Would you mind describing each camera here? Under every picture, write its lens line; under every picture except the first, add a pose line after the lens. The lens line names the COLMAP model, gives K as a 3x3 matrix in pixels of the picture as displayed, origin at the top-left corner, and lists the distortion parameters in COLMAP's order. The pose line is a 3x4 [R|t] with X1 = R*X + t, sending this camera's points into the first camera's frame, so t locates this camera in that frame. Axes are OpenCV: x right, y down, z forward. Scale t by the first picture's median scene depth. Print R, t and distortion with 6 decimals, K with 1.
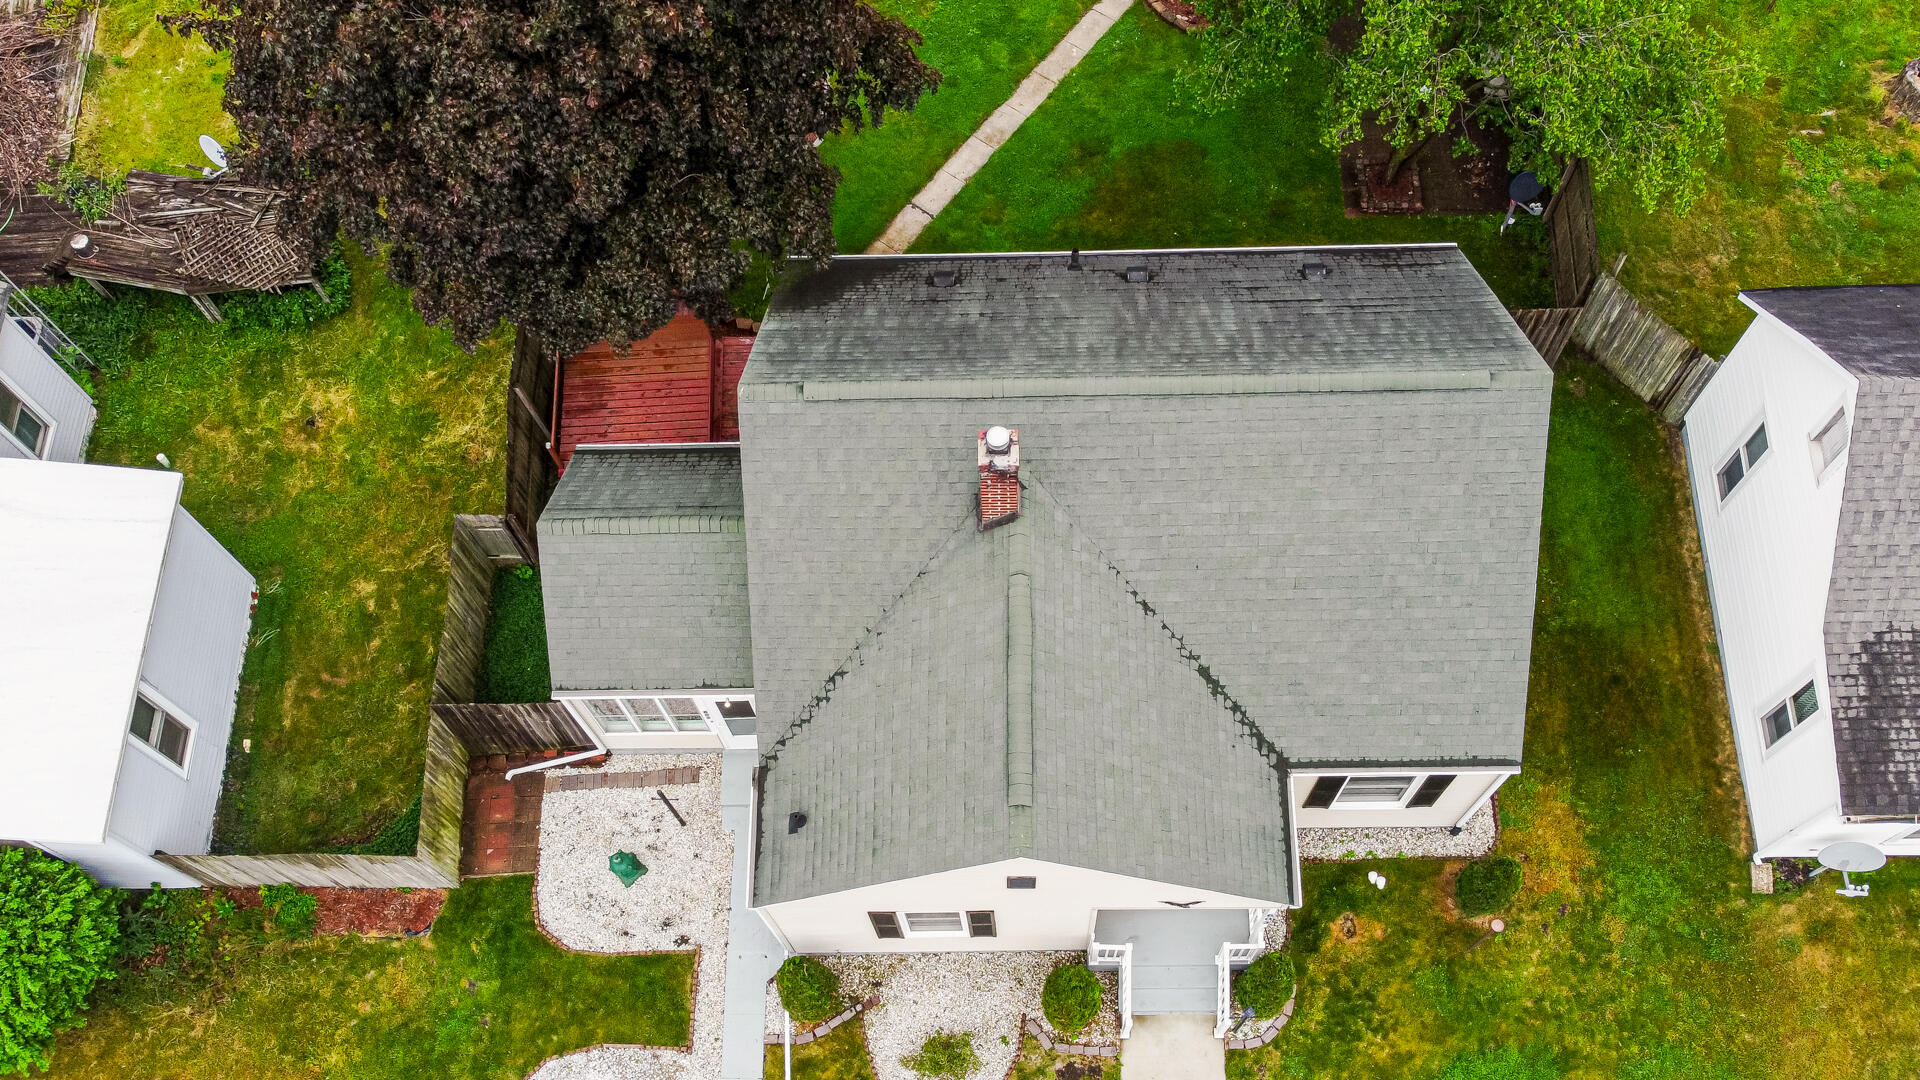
lens RADIAL K [[1492.8, 0, 1004.8], [0, 1492.8, 795.4], [0, 0, 1]] dist [0.001380, -0.002739]
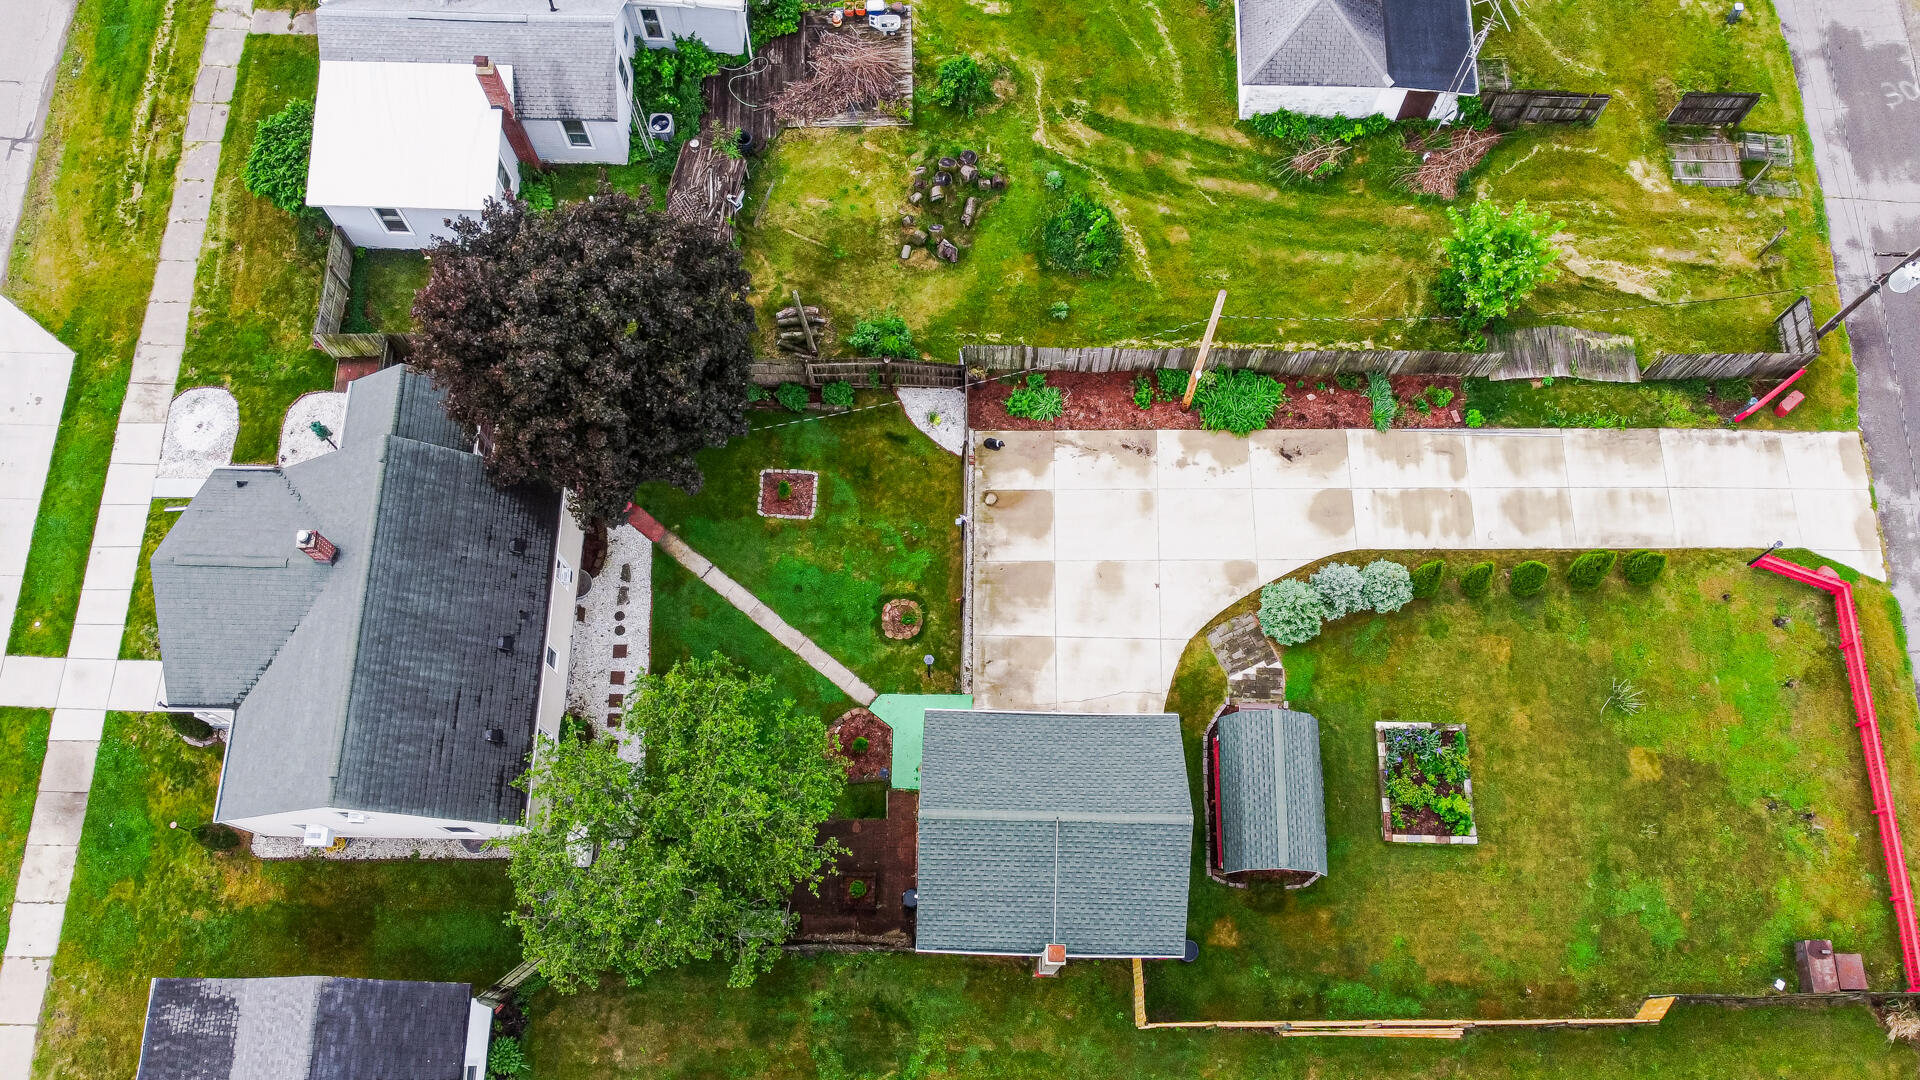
lens RADIAL K [[1509.6, 0, 989.5], [0, 1509.6, 580.3], [0, 0, 1]] dist [0.001798, -0.001407]
pose [[-0.022506, 0.955391, -0.294485, 0.451979], [-0.946843, 0.074181, 0.313026, -1.234781], [0.320908, 0.285876, 0.902936, -0.439600]]
